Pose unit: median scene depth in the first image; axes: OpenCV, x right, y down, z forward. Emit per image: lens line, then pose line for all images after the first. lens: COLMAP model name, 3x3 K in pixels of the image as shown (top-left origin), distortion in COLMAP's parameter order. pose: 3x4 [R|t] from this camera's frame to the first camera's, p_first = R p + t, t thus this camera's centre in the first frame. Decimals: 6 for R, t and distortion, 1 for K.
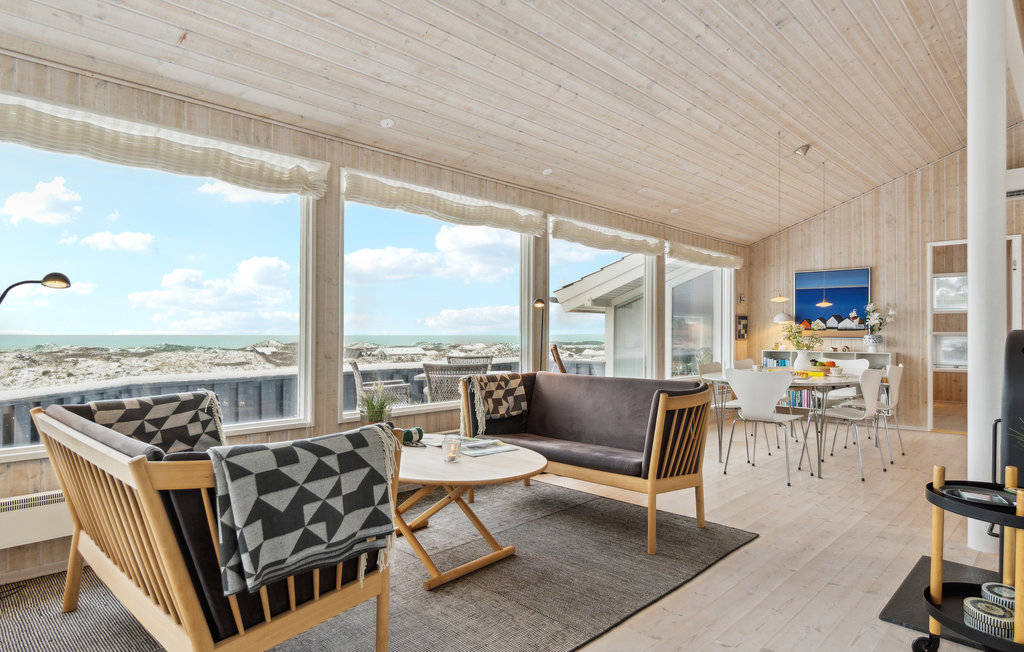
lens RADIAL K [[608.1, 0, 518.0], [0, 608.1, 323.2], [0, 0, 1]] dist [0.000354, -0.002440]
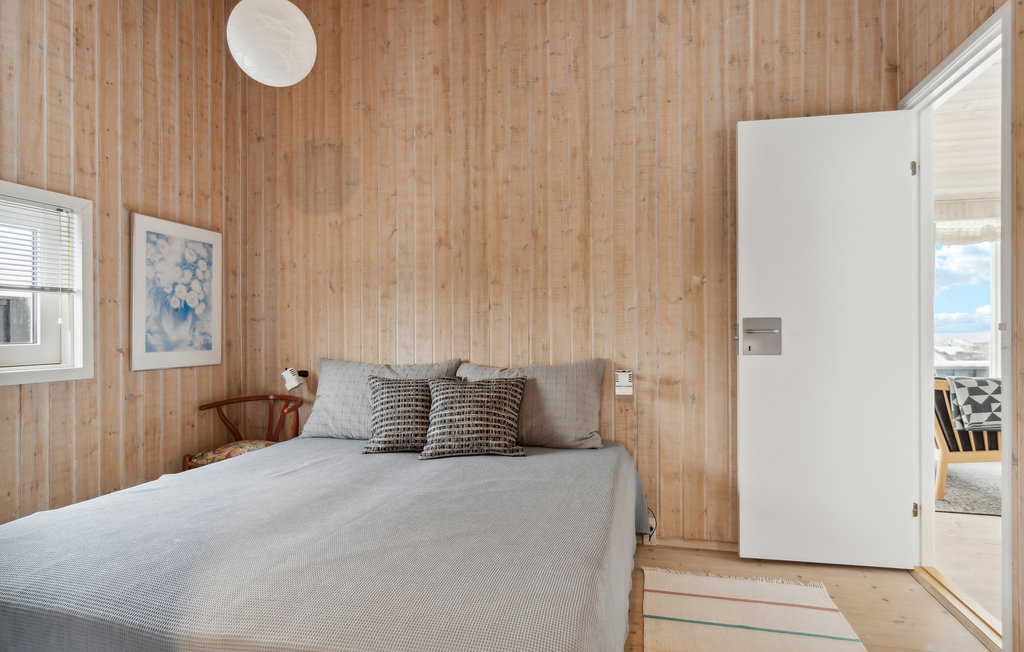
lens RADIAL K [[556.8, 0, 509.1], [0, 556.8, 326.8], [0, 0, 1]] dist [-0.002723, 0.002453]
pose [[0.488100, -0.006583, -0.872763, 0.663350], [0.013386, 0.999910, -0.000055, -0.031240], [0.872685, -0.011656, 0.488145, -1.801876]]
